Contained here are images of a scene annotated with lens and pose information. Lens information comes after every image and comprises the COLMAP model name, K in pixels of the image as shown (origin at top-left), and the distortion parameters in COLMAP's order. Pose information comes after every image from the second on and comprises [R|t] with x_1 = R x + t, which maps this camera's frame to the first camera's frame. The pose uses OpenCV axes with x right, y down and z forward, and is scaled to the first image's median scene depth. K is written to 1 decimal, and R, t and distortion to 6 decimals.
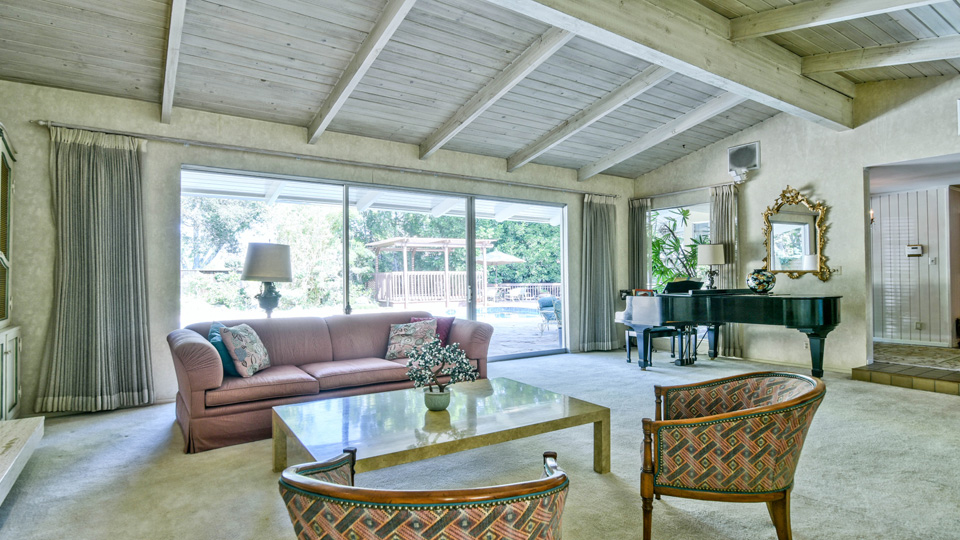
lens RADIAL K [[505.6, 0, 475.5], [0, 505.6, 273.0], [0, 0, 1]] dist [-0.007534, -0.001224]
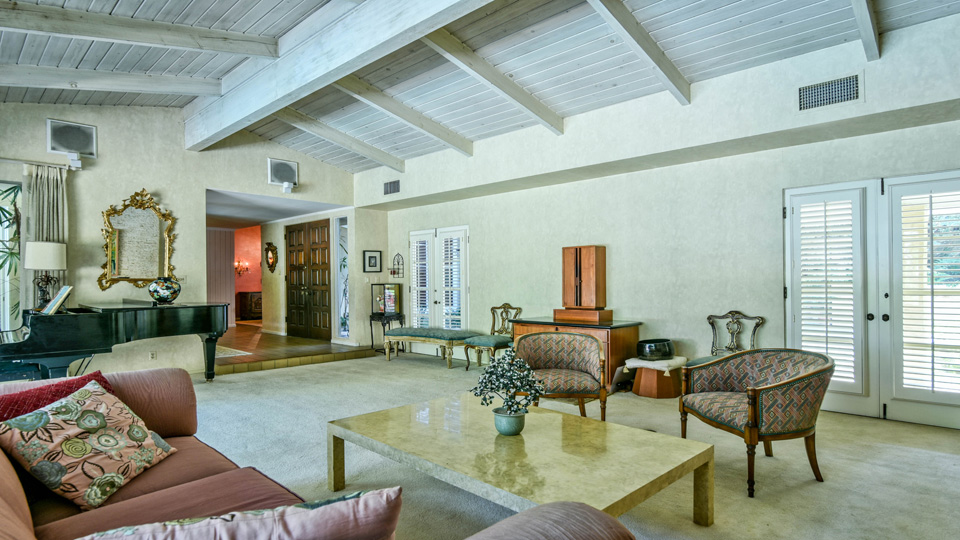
lens RADIAL K [[505.6, 0, 480.0], [0, 505.6, 275.2], [0, 0, 1]] dist [-0.007534, -0.001224]
pose [[-0.217214, 0.014100, 0.976022, -0.420205], [-0.002508, 0.999884, -0.015003, 0.000938], [-0.976121, -0.005706, -0.217153, 0.569354]]
